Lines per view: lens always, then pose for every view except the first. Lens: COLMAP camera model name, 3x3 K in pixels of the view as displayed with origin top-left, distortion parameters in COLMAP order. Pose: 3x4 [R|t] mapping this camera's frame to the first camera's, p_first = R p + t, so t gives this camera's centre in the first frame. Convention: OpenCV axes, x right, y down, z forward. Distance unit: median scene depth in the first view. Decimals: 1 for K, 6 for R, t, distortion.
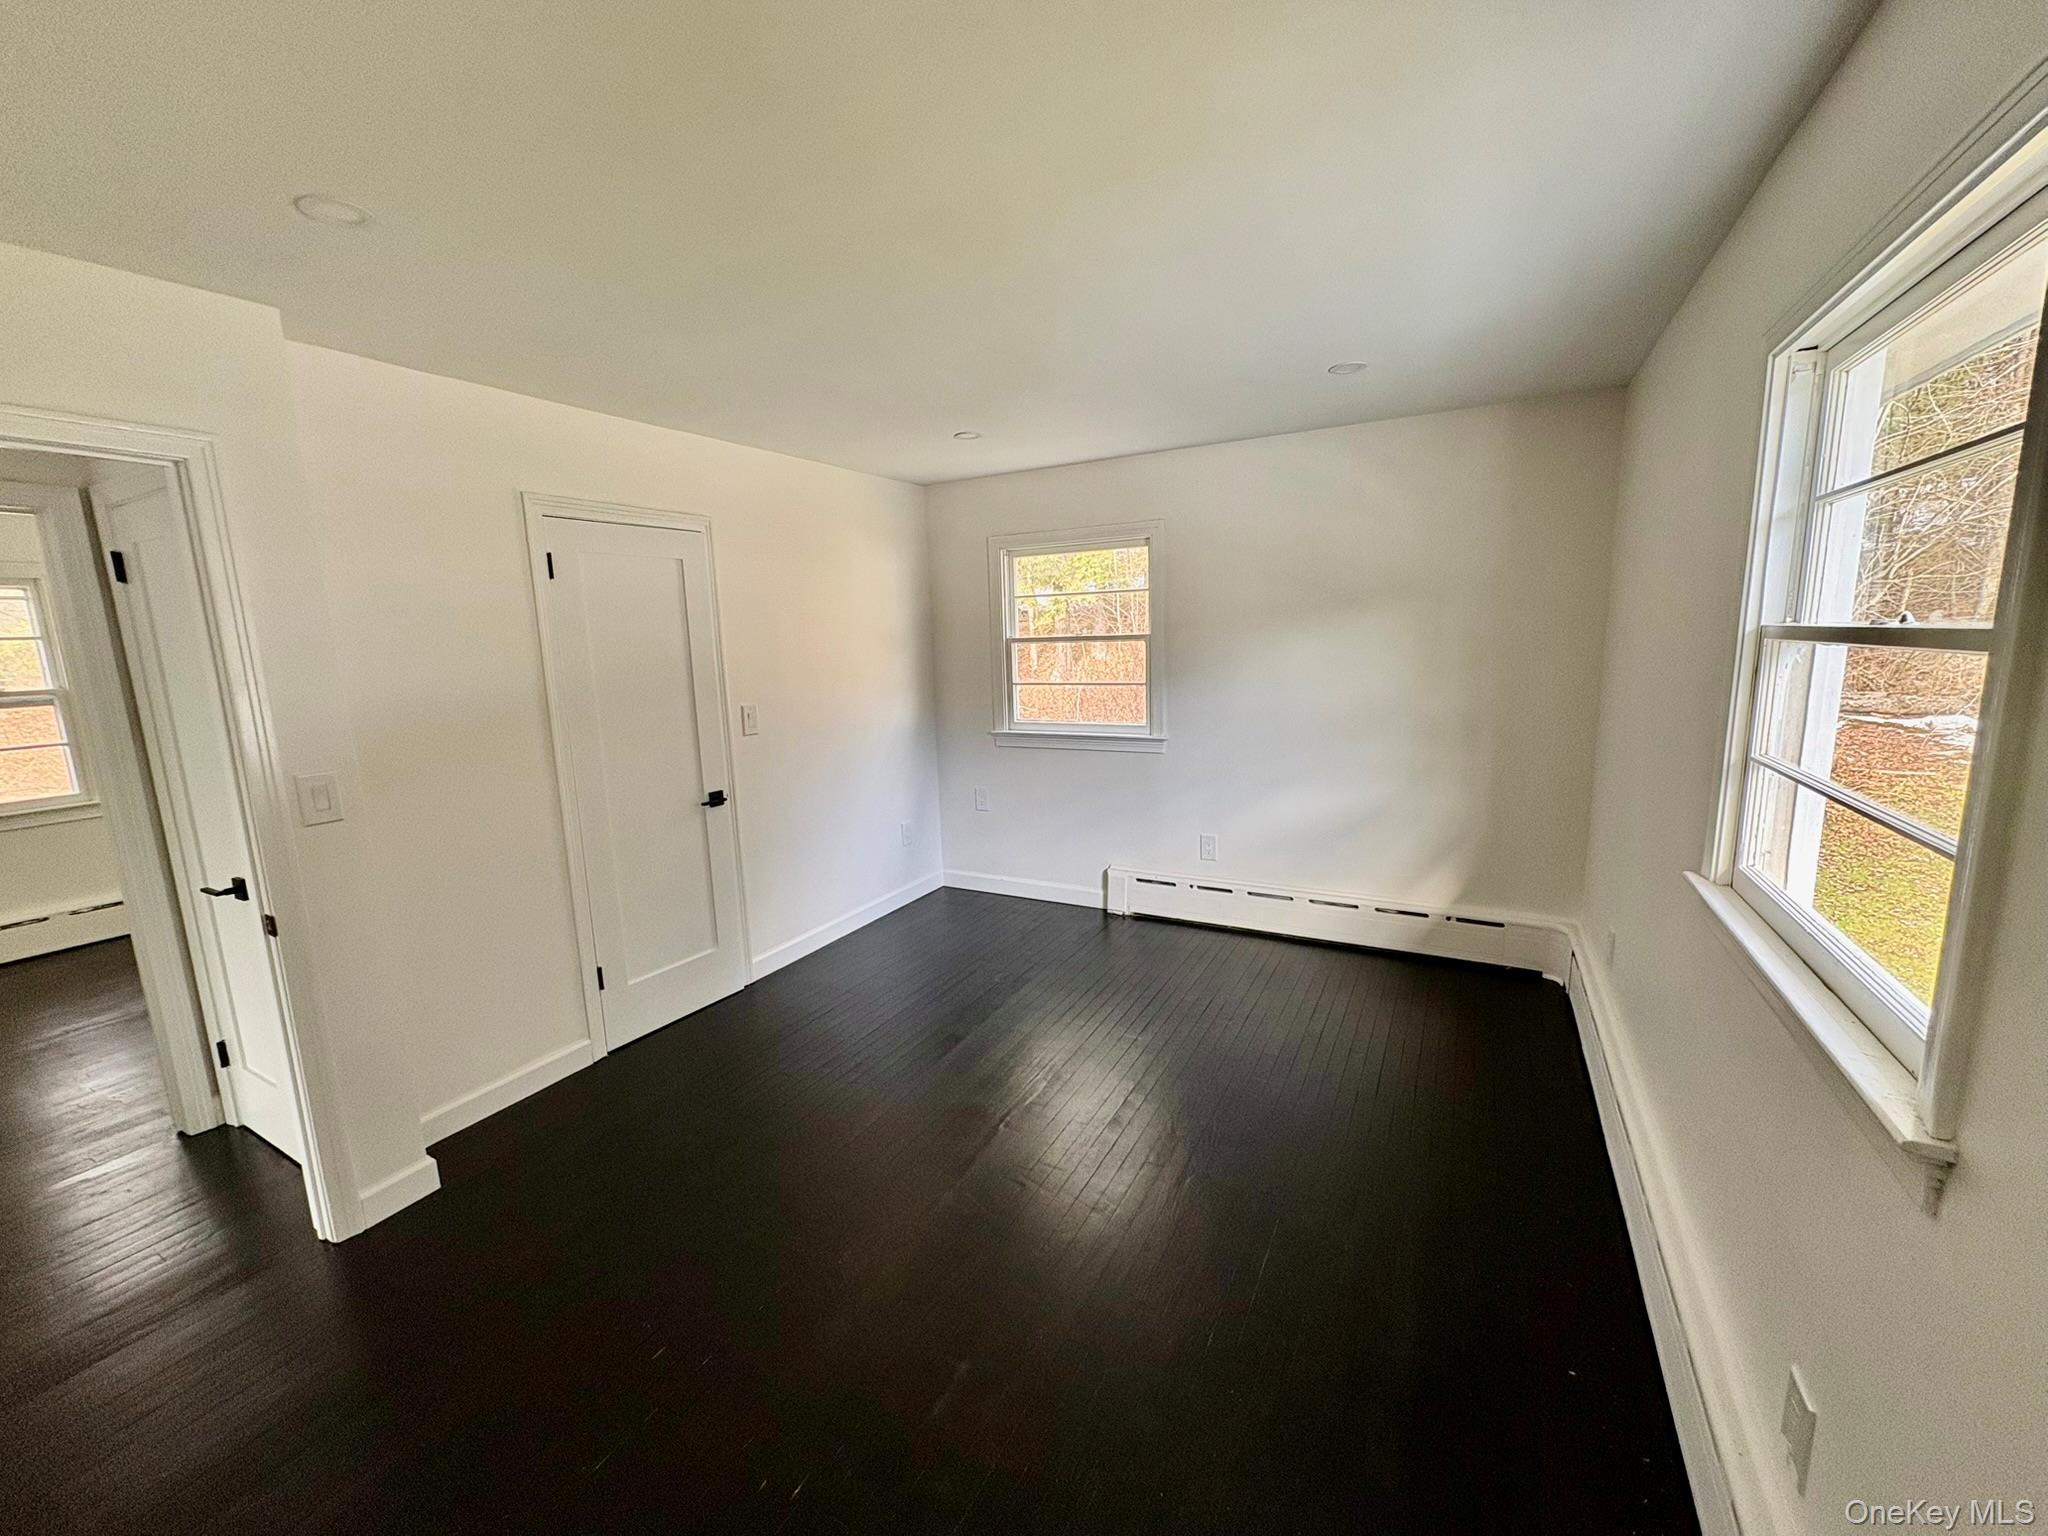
lens RADIAL K [[811.9, 0, 1024.0], [0, 811.9, 768.0], [0, 0, 1]] dist [-0.001793, 0.000929]
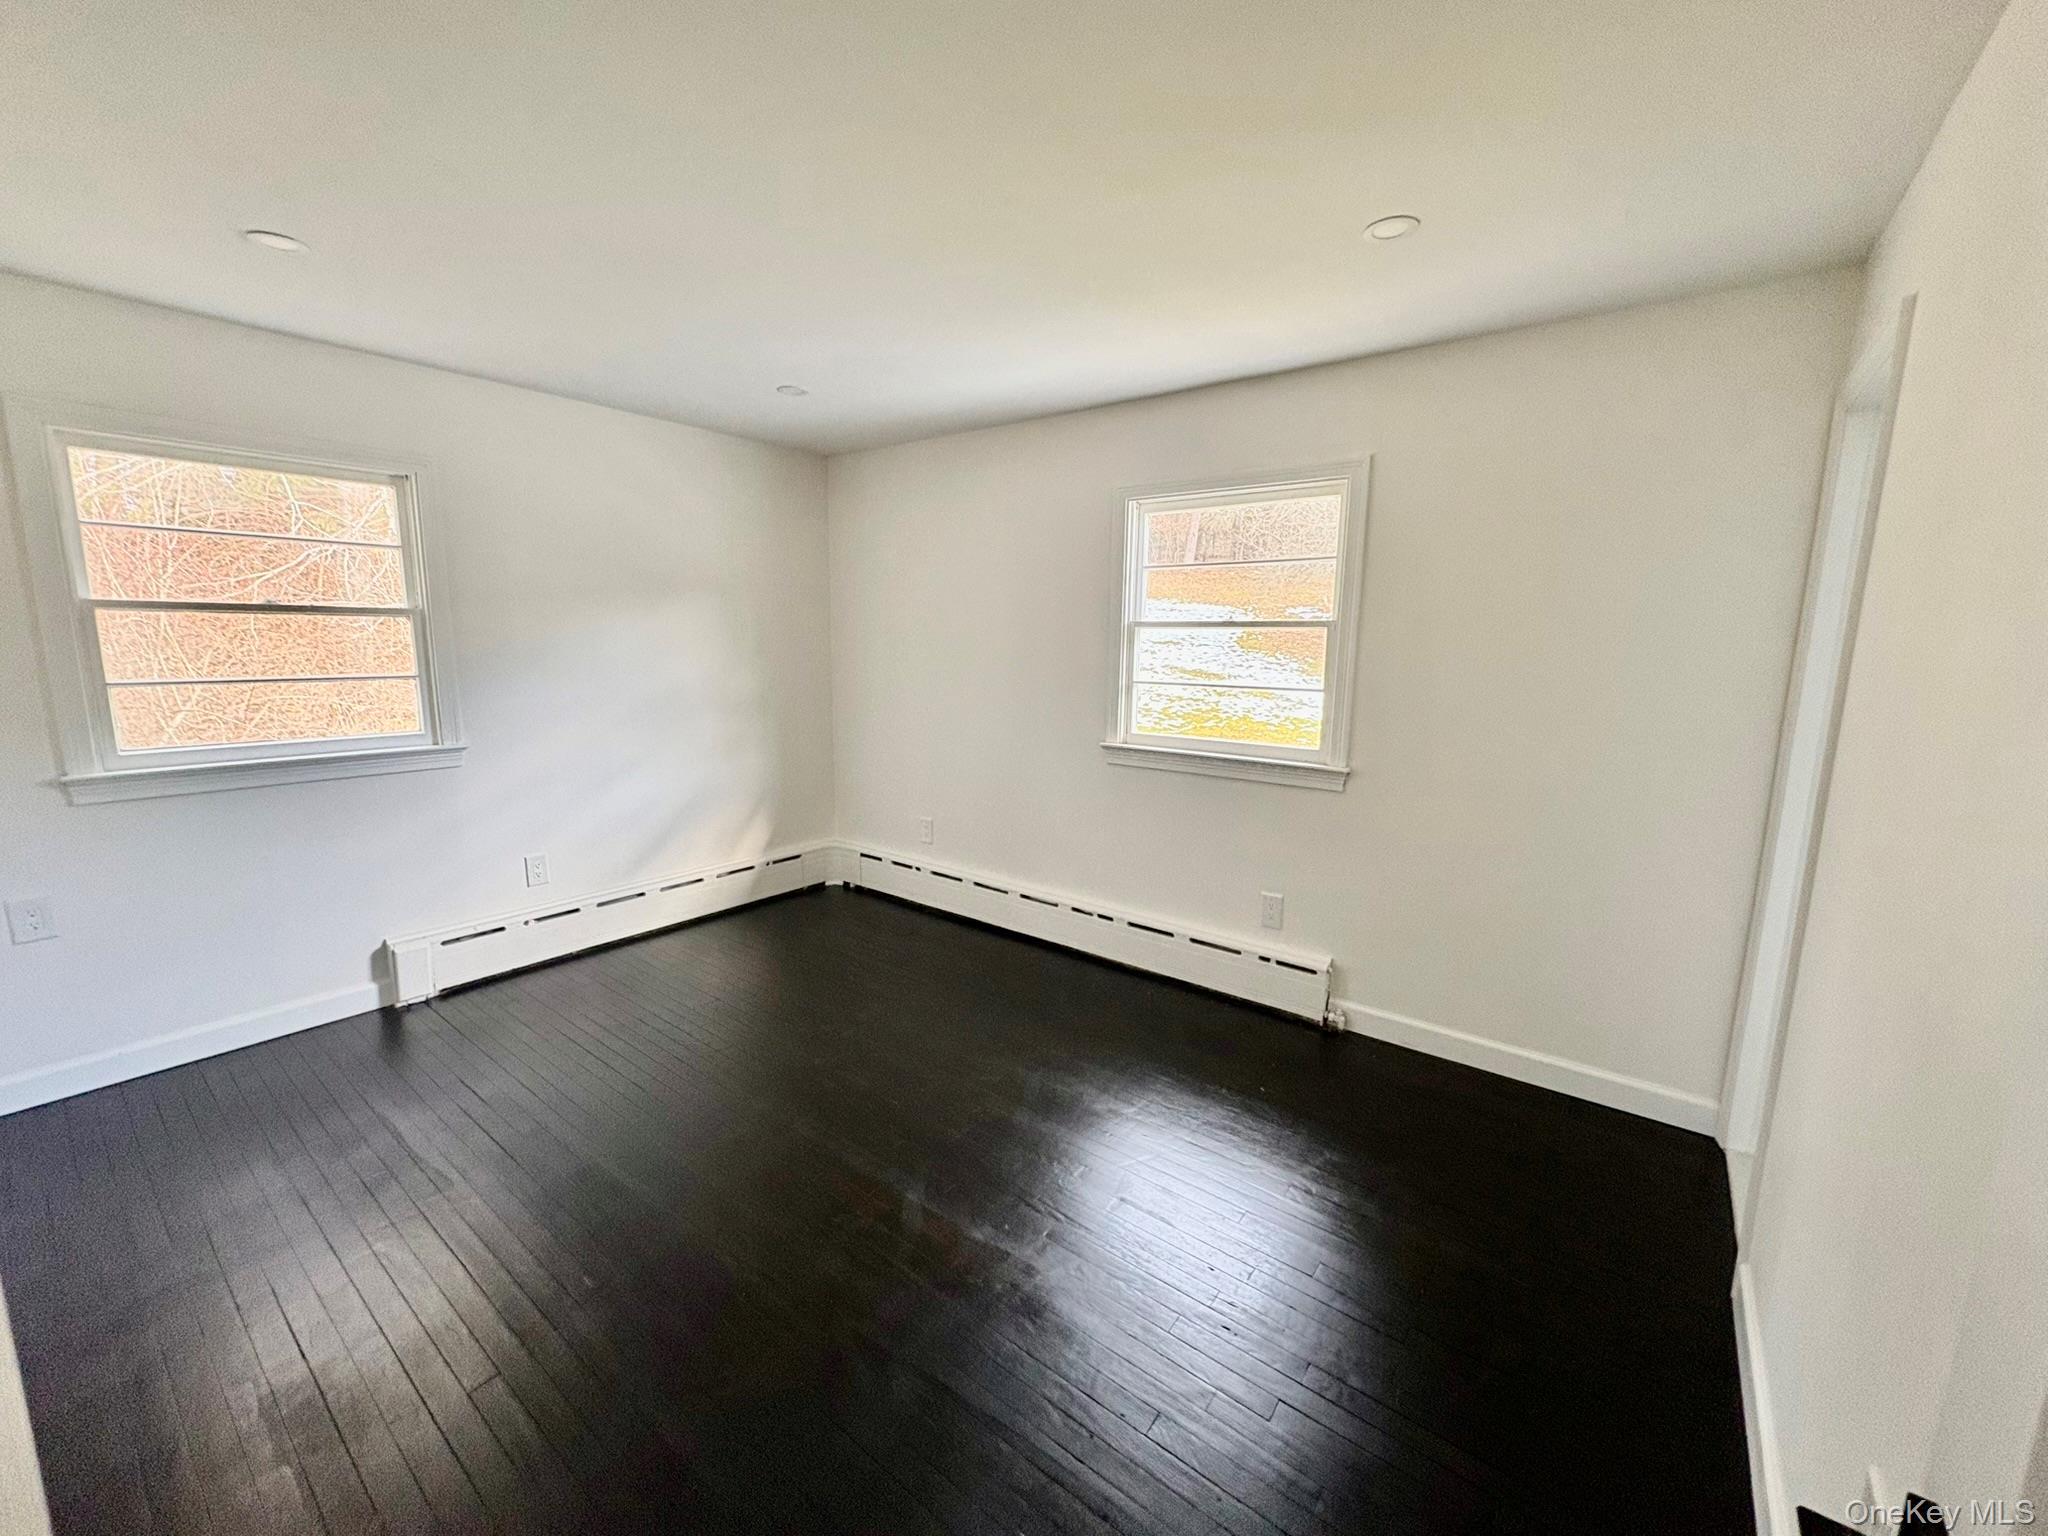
lens RADIAL K [[811.9, 0, 1024.0], [0, 811.9, 768.0], [0, 0, 1]] dist [-0.001793, 0.000929]
pose [[0.158754, -0.123874, 0.979516, -0.498816], [0.145204, 0.984239, 0.100938, -0.016786], [-0.976582, 0.126206, 0.174239, 0.355158]]
